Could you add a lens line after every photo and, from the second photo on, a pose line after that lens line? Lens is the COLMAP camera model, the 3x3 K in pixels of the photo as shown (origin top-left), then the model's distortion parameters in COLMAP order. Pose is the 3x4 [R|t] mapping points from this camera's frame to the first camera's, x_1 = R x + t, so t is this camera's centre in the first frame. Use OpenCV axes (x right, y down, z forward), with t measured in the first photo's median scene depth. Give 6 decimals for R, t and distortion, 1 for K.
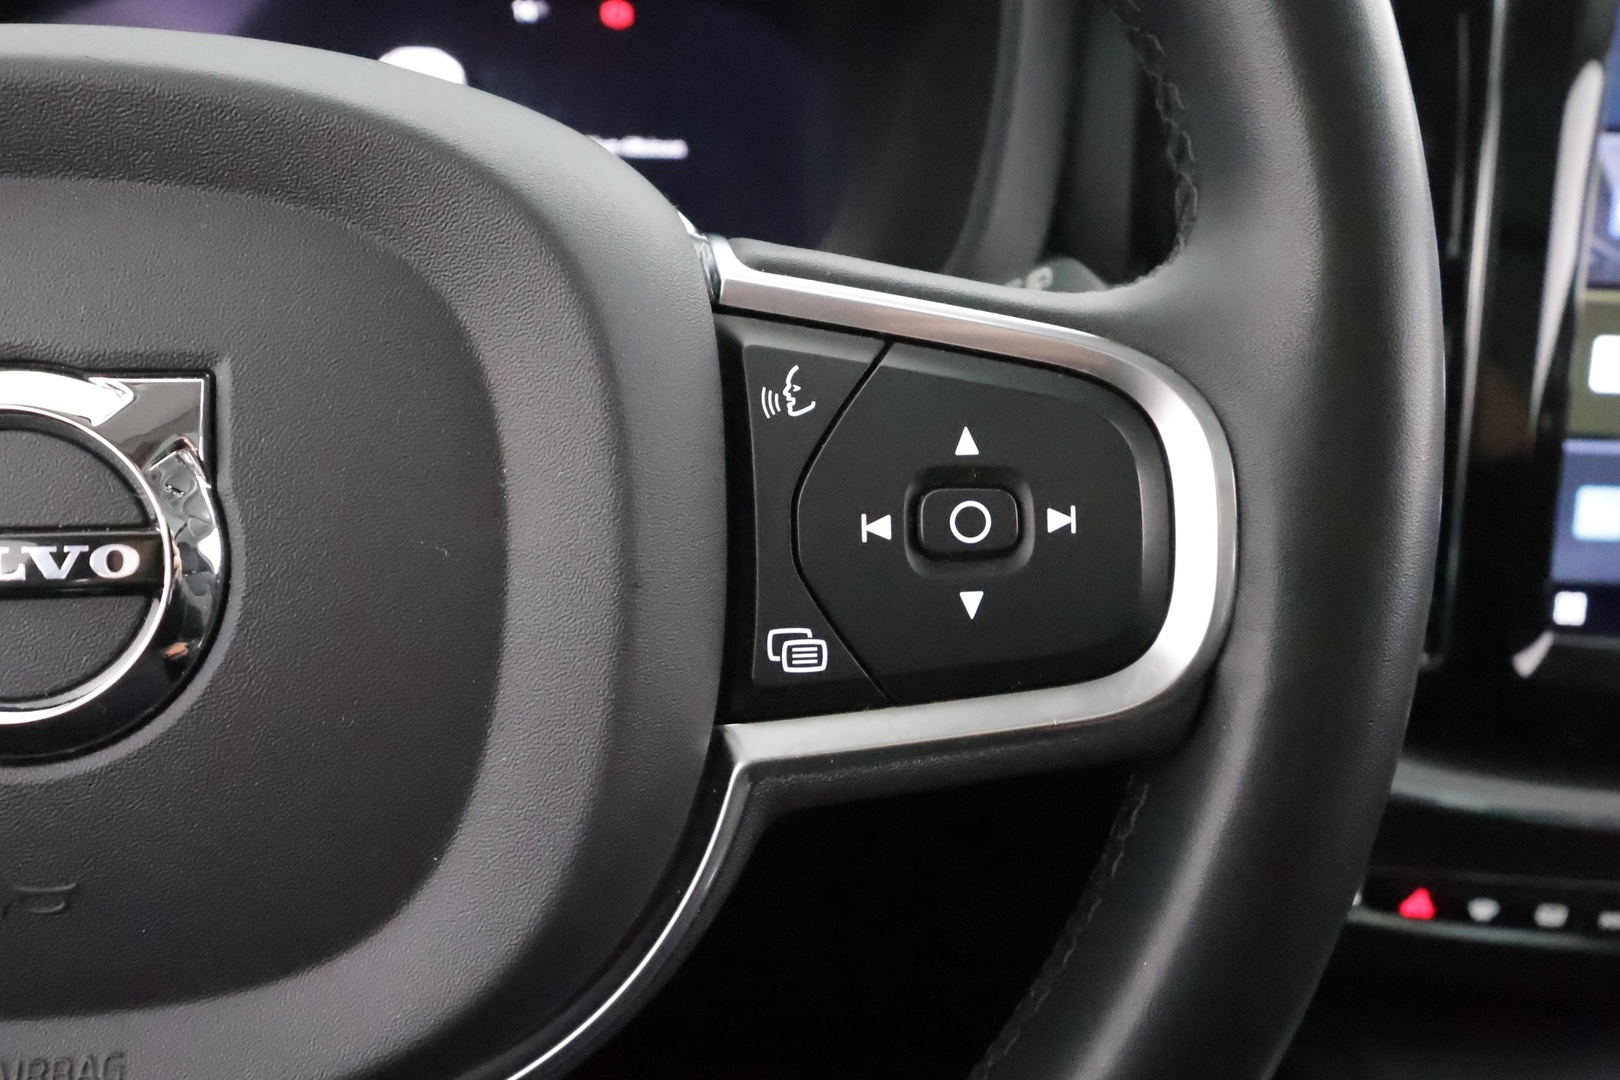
lens RADIAL K [[1295.9, 0, 810.0], [0, 1295.9, 540.0], [0, 0, 1]] dist [0.016906, 0.000684]
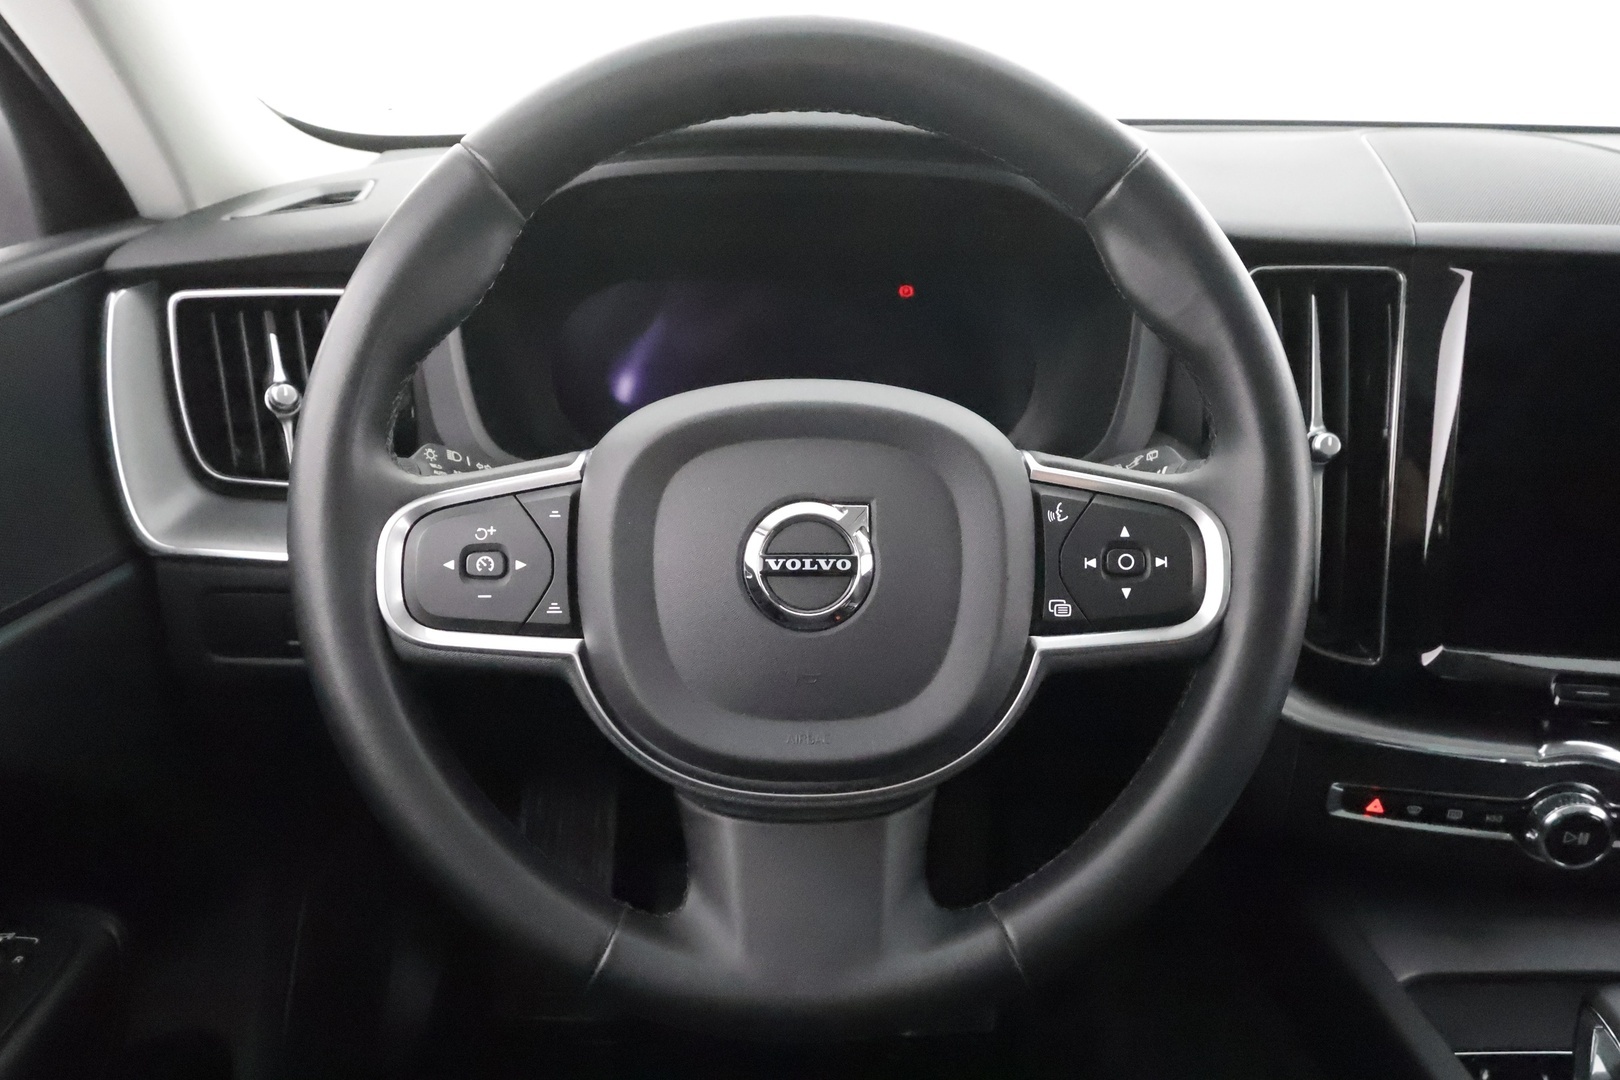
lens RADIAL K [[1215.7, 0, 810.0], [0, 1215.7, 540.0], [0, 0, 1]] dist [-0.003344, 0.000941]
pose [[0.994656, 0.016627, -0.101898, -0.267540], [-0.025234, 0.996166, -0.083763, 0.166461], [0.100114, 0.085886, 0.991262, -1.536924]]
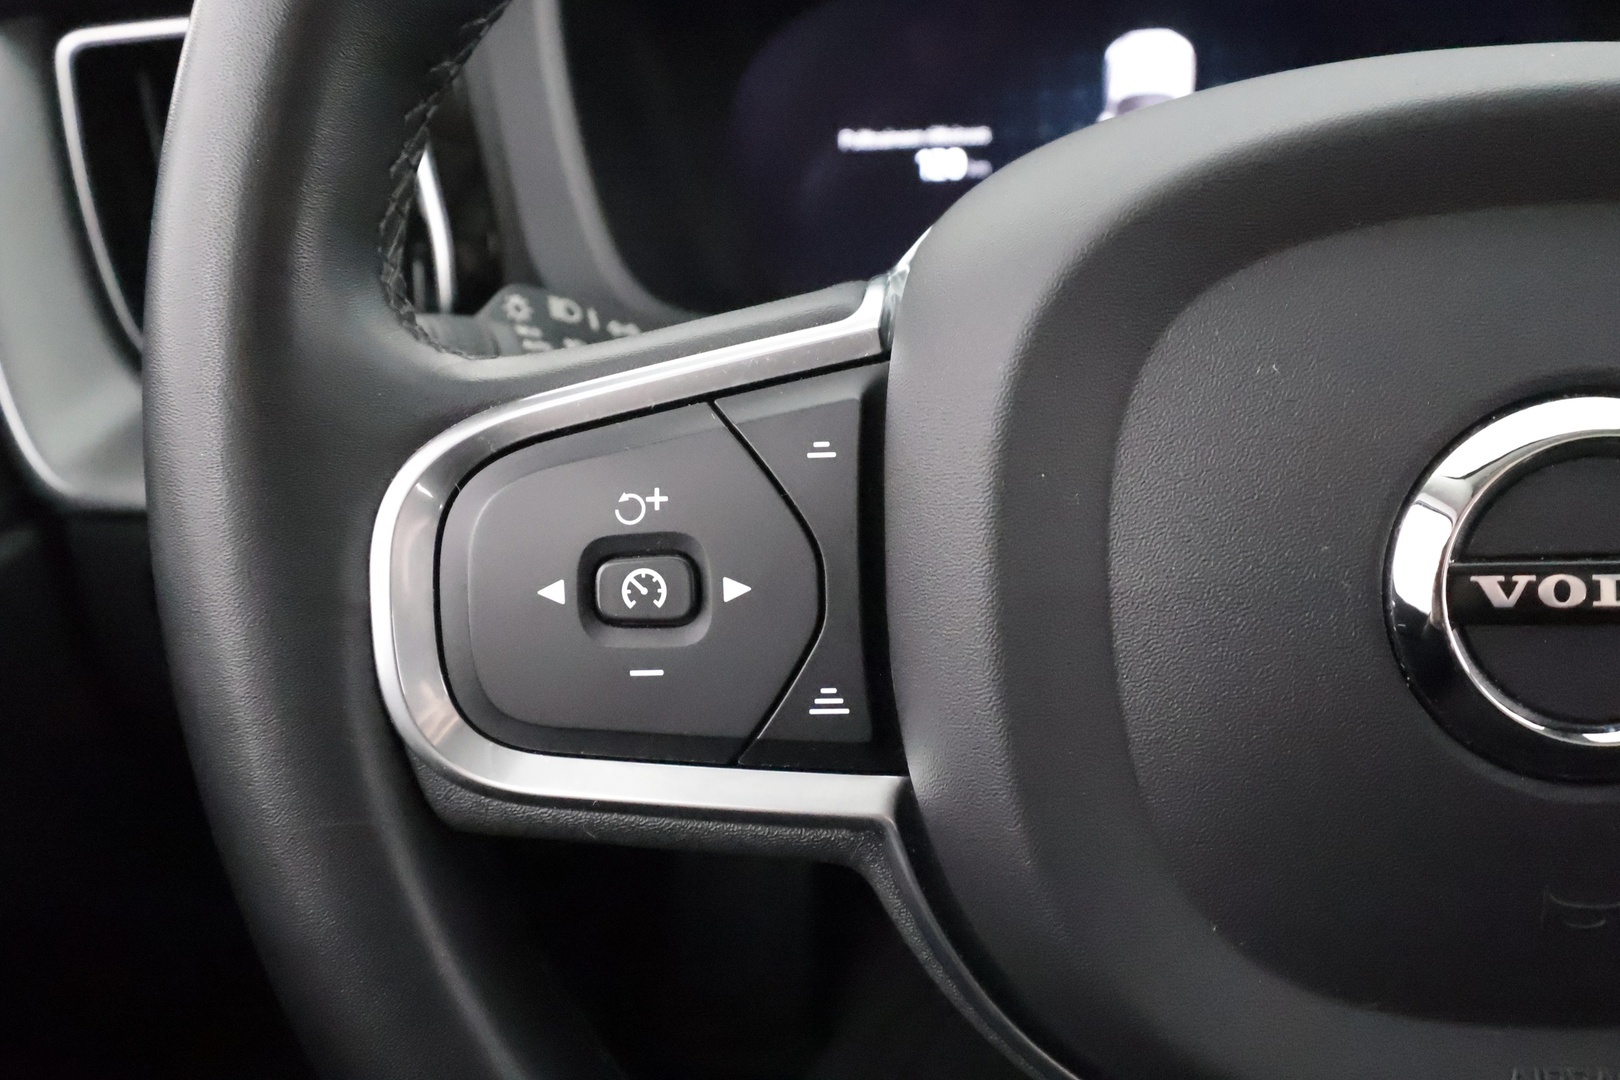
lens RADIAL K [[1295.9, 0, 810.0], [0, 1295.9, 540.0], [0, 0, 1]] dist [0.016906, 0.000684]
pose [[0.974848, 0.007847, -0.222734, -0.824352], [-0.002374, 0.999689, 0.024828, -0.035864], [0.222859, -0.023675, 0.974563, -0.104255]]
